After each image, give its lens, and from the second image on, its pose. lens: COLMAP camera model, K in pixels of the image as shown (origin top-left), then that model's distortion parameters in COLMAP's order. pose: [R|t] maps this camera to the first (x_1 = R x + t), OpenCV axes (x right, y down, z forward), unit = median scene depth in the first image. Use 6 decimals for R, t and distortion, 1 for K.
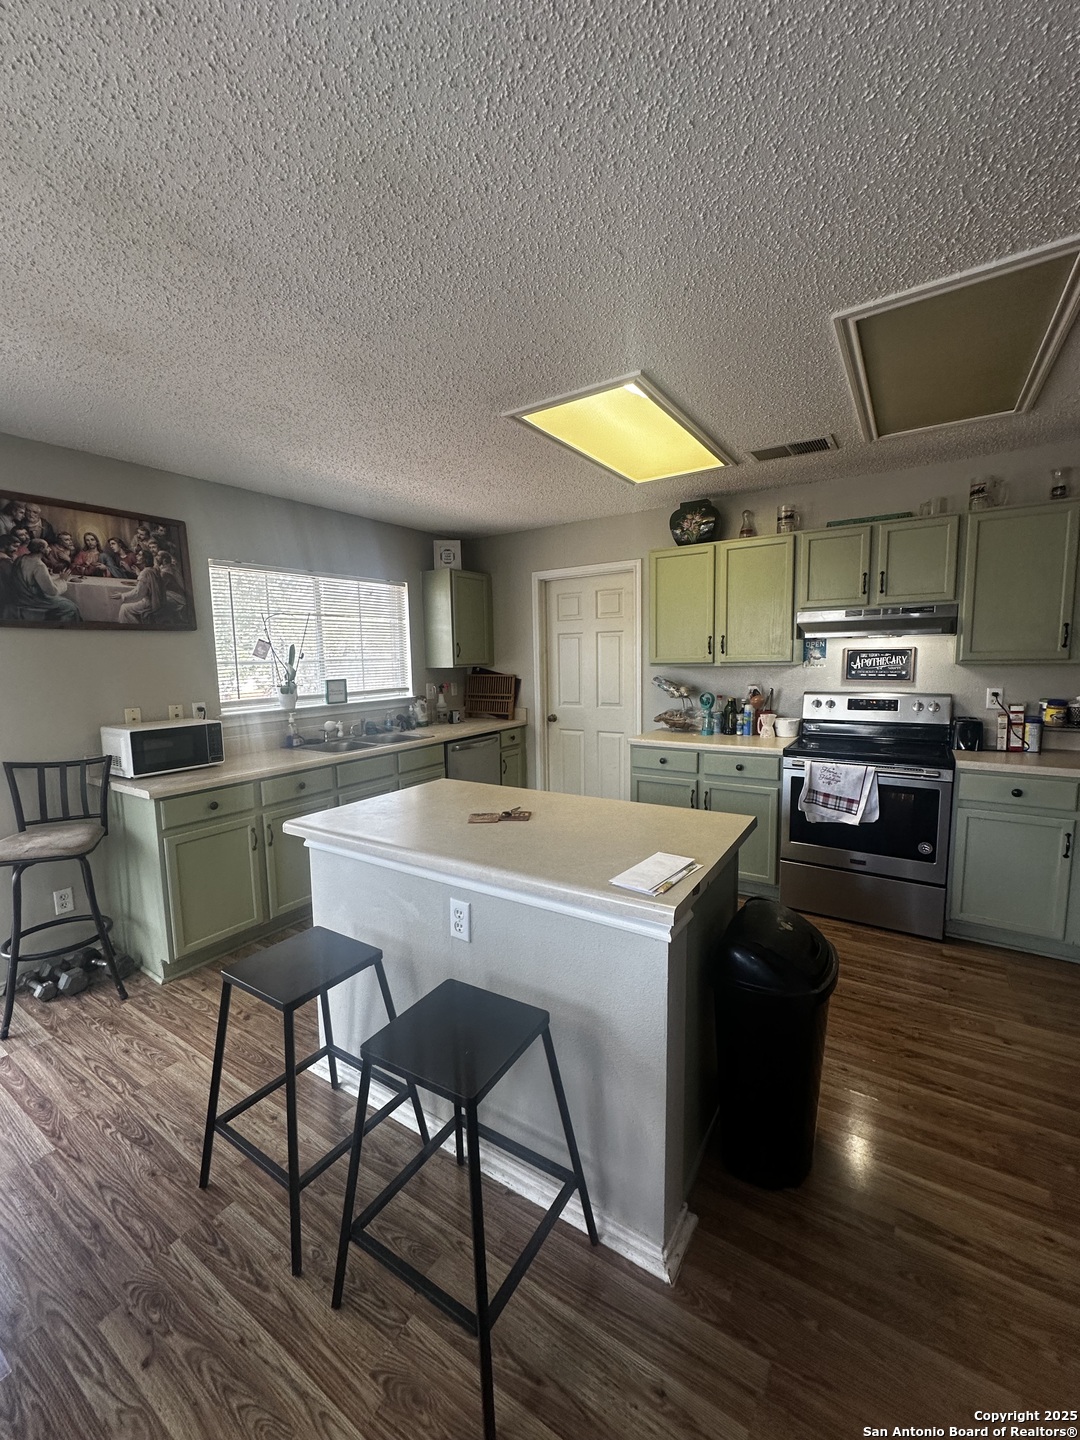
lens RADIAL K [[576.5, 0, 540.0], [0, 576.5, 720.0], [0, 0, 1]] dist [-0.000520, 0.000017]
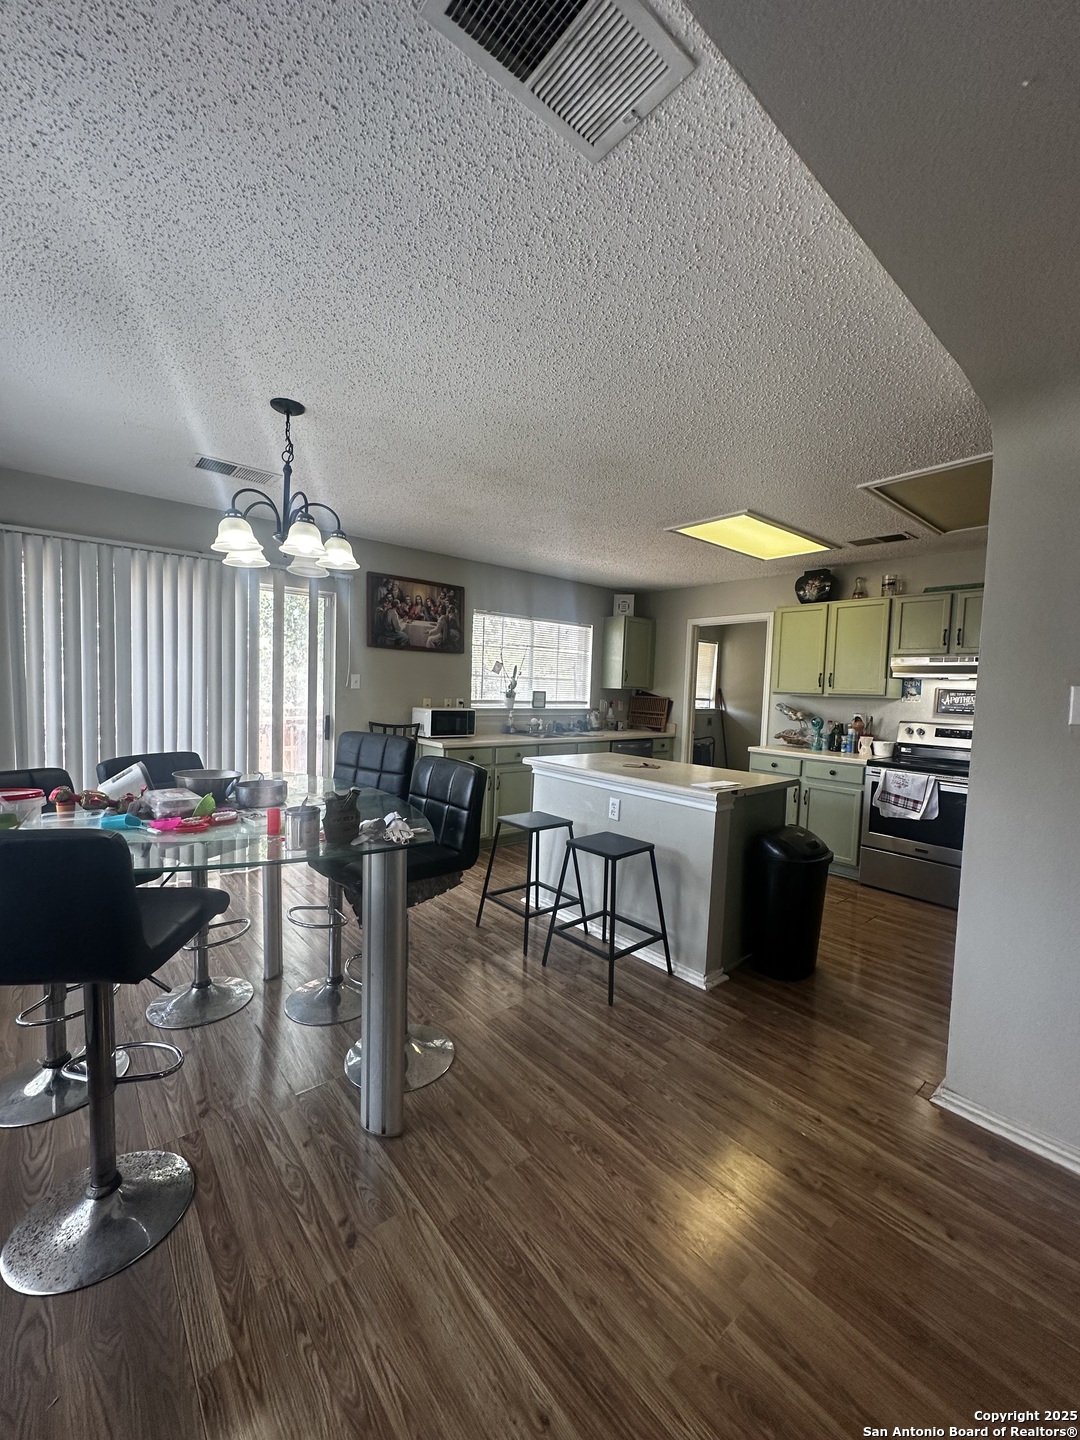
lens RADIAL K [[574.6, 0, 540.8], [0, 574.6, 721.6], [0, 0, 1]] dist [-0.001211, 0.000804]
pose [[0.957035, 0.071418, -0.281041, 0.071396], [-0.086568, 0.995366, -0.041852, 0.080538], [0.276750, 0.064382, 0.958783, -0.456871]]
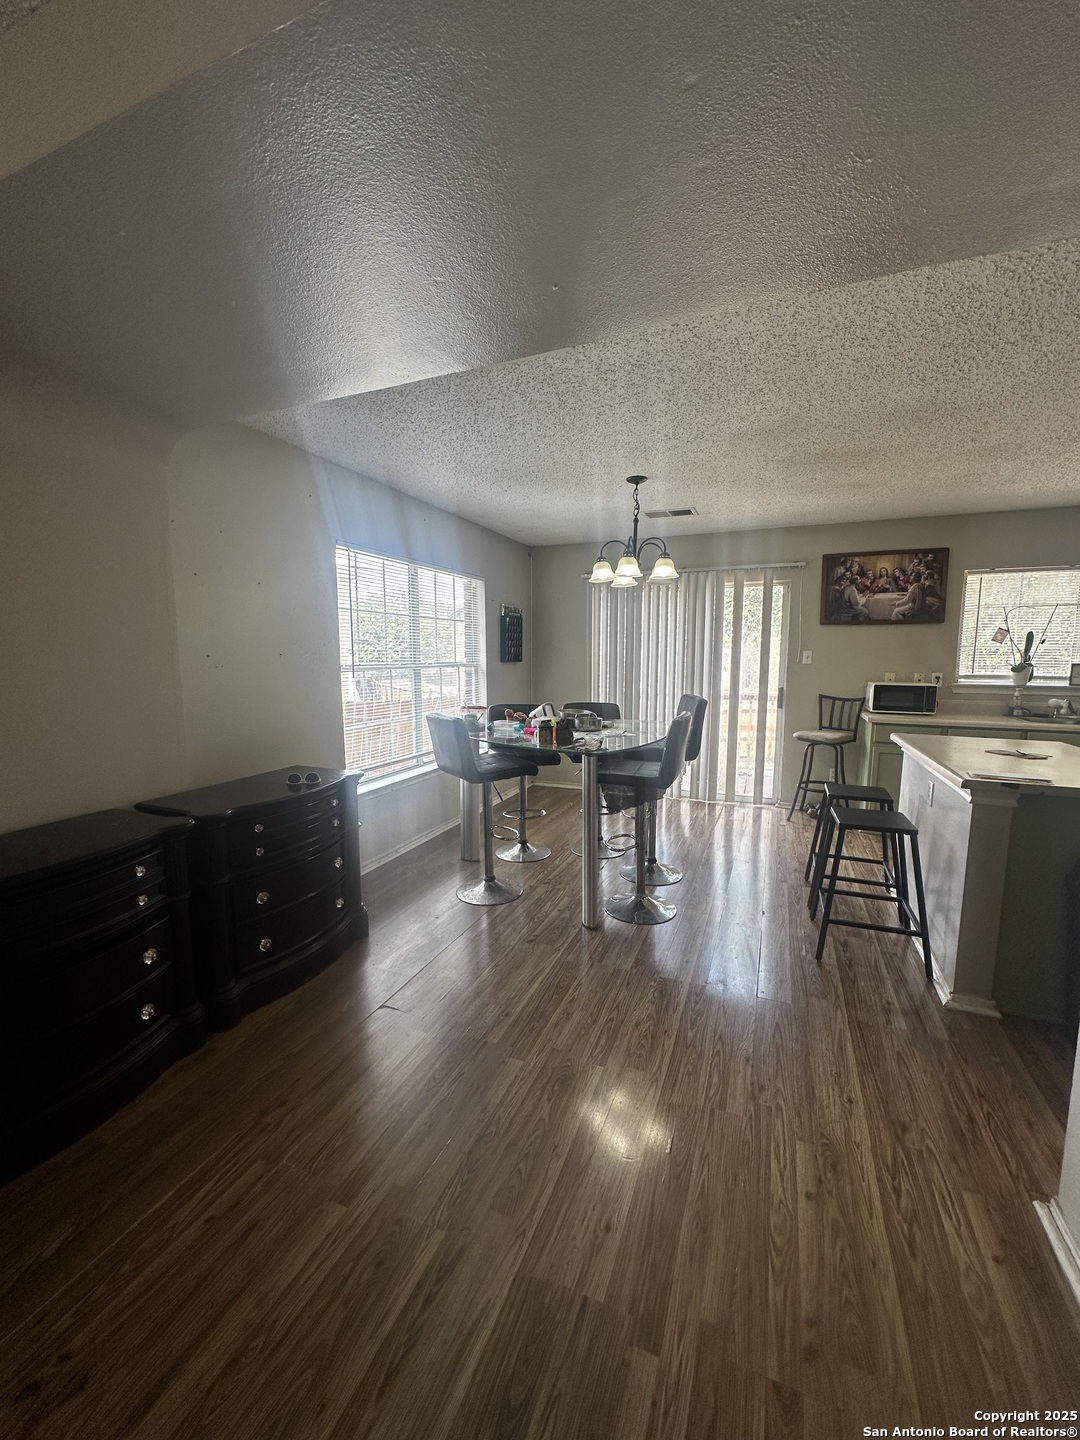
lens RADIAL K [[574.6, 0, 540.8], [0, 574.6, 721.6], [0, 0, 1]] dist [-0.001211, 0.000804]
pose [[0.184296, 0.138327, -0.973088, 0.639885], [-0.117664, 0.986032, 0.117882, 0.036834], [0.975802, 0.092773, 0.197998, -0.239615]]
